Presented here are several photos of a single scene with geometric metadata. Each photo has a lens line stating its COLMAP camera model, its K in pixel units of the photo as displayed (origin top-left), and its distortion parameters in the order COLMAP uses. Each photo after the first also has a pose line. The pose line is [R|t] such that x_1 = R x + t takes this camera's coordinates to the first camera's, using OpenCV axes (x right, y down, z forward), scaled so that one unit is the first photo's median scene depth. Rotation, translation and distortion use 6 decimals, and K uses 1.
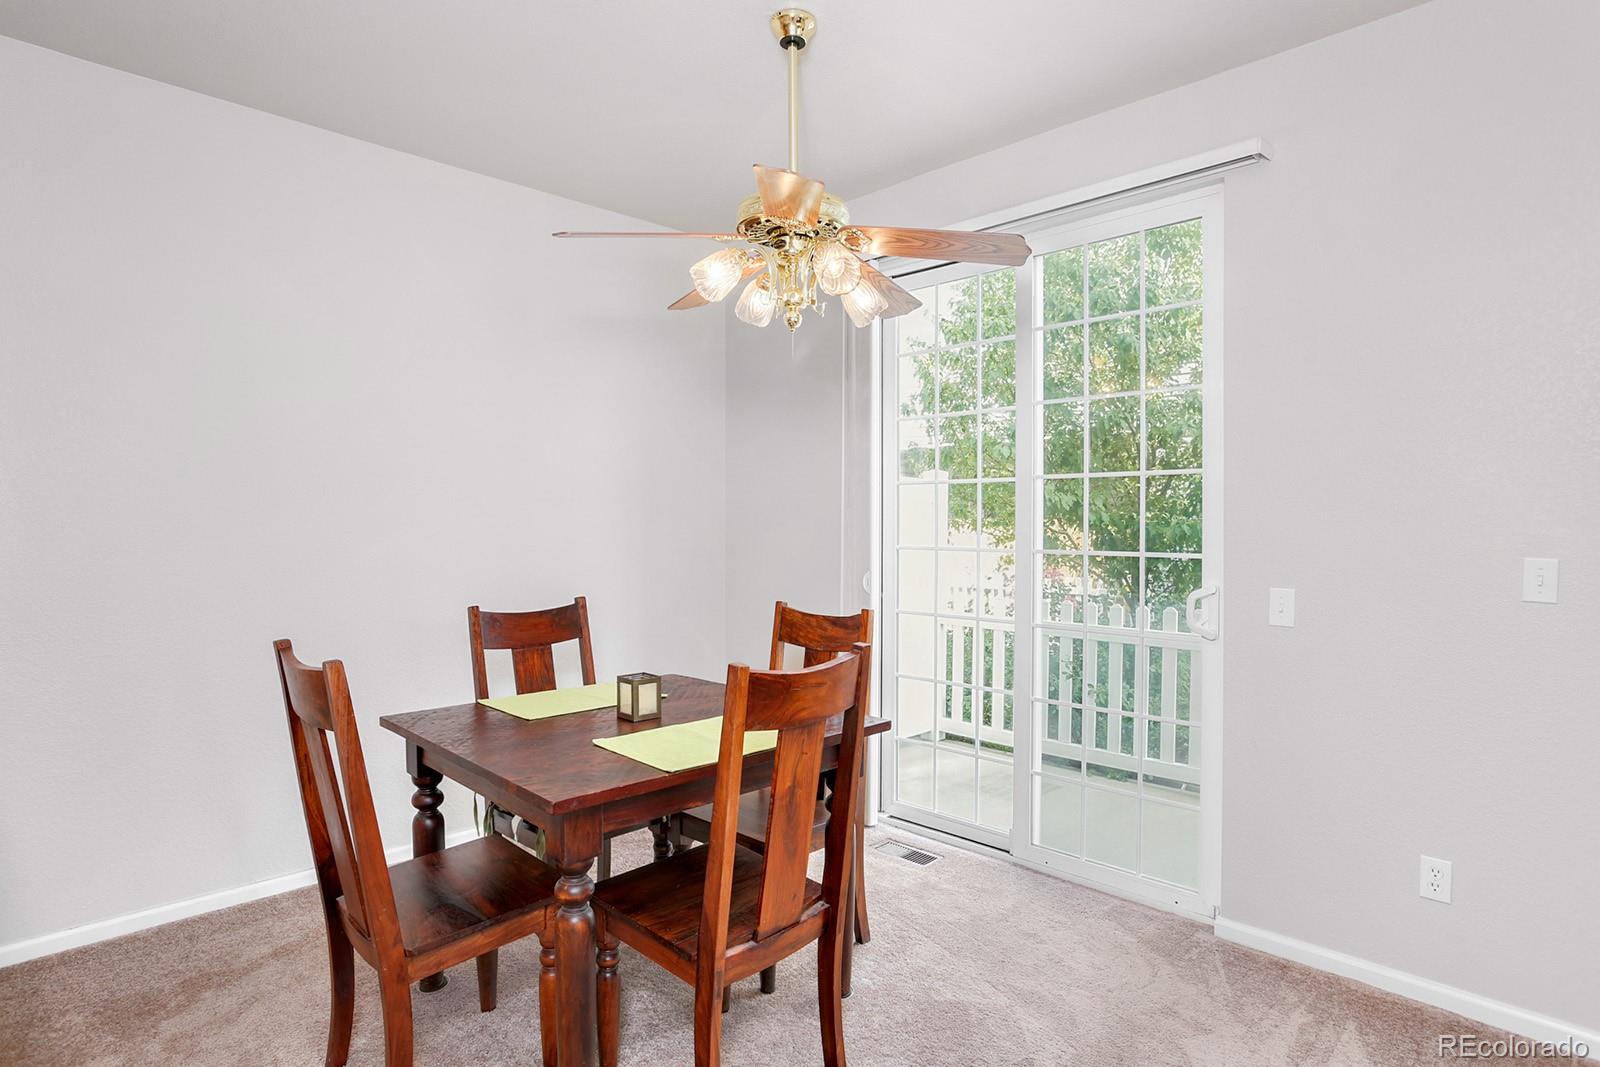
lens RADIAL K [[851.8, 0, 759.6], [0, 851.8, 532.7], [0, 0, 1]] dist [-0.017663, -0.000260]
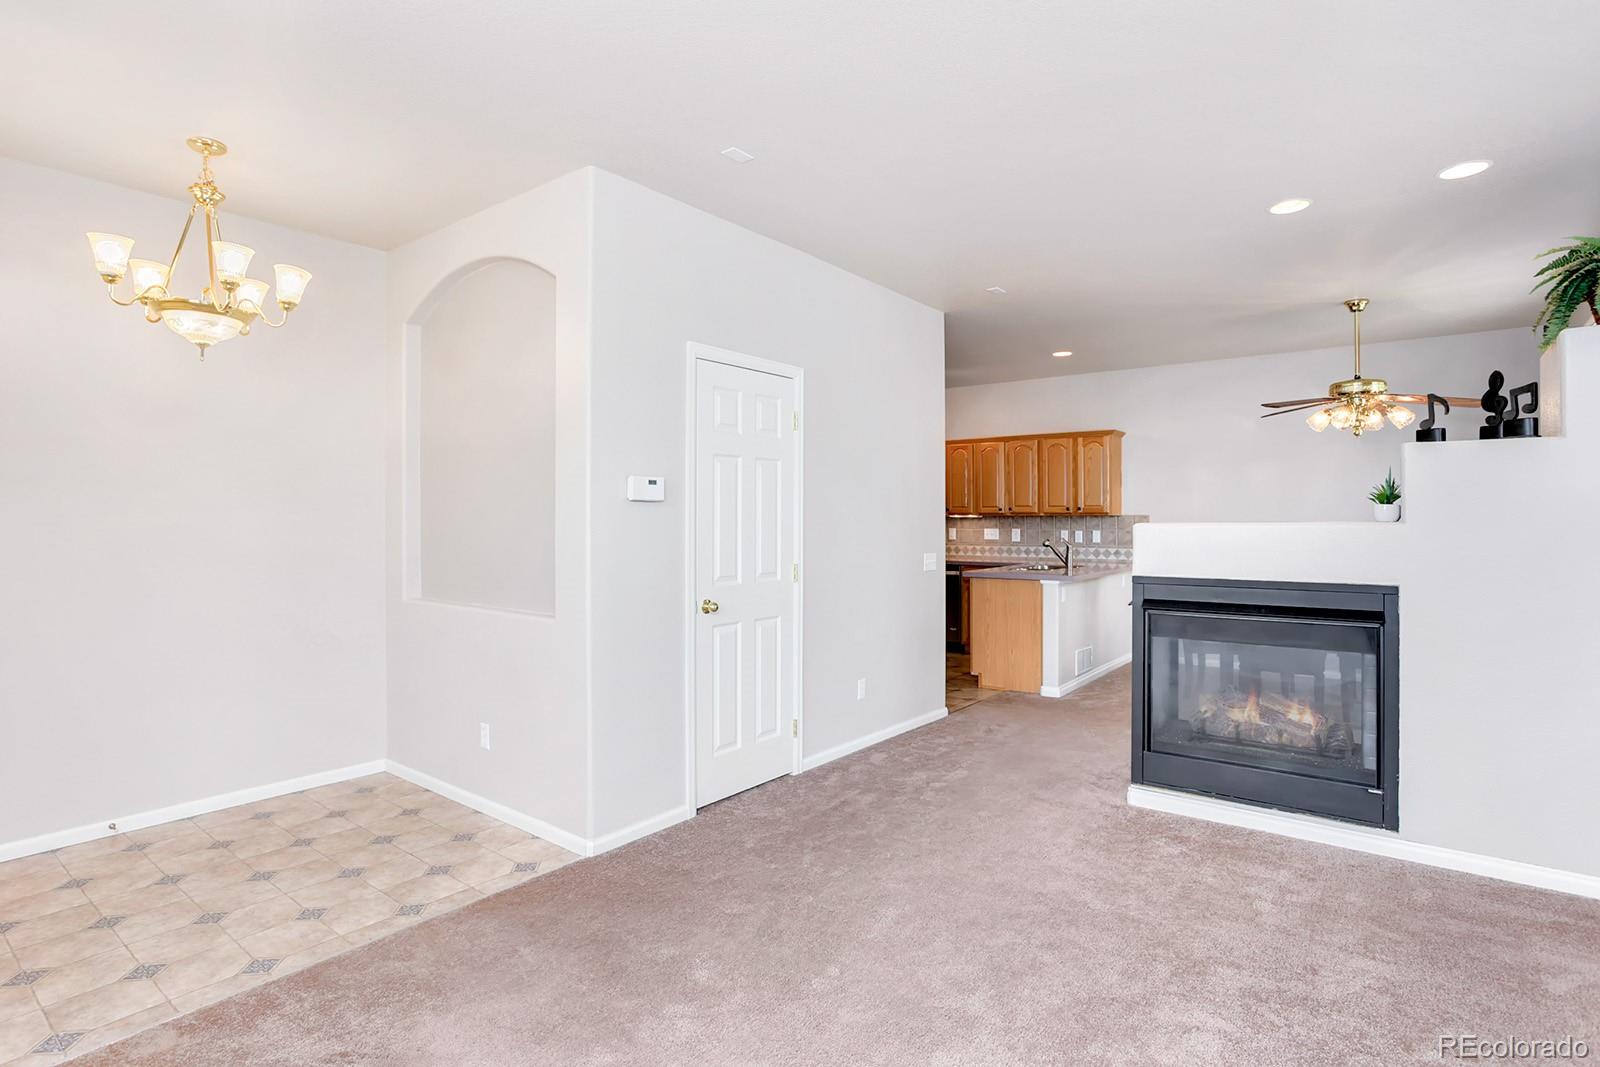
lens RADIAL K [[820.4, 0, 798.0], [0, 820.4, 522.8], [0, 0, 1]] dist [-0.005594, 0.000279]
pose [[0.155518, 0.007093, -0.987808, 1.983065], [-0.019324, 0.999805, 0.004136, 0.011638], [0.987644, 0.018445, 0.155625, -0.826763]]
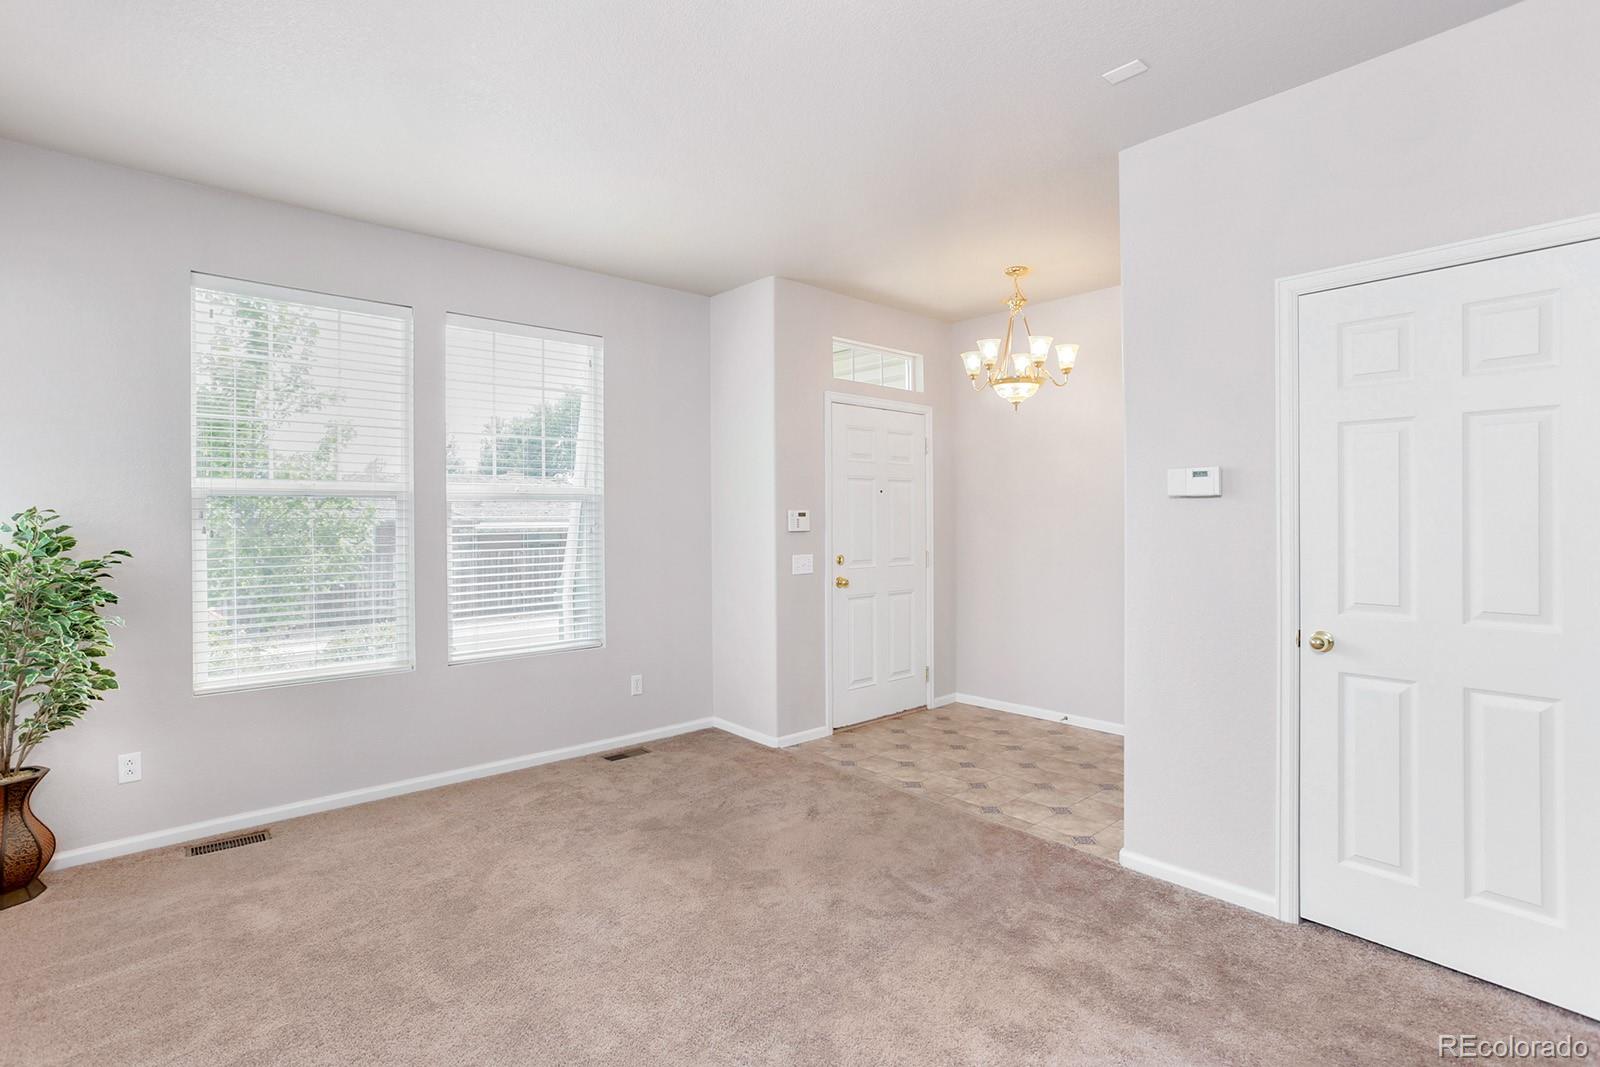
lens RADIAL K [[790.5, 0, 779.6], [0, 790.5, 523.7], [0, 0, 1]] dist [-0.042657, 0.033459]
pose [[-0.999379, 0.005202, 0.034840, 1.086088], [0.006135, 0.999624, 0.026742, -0.010116], [-0.034688, 0.026940, -0.999035, 0.328560]]
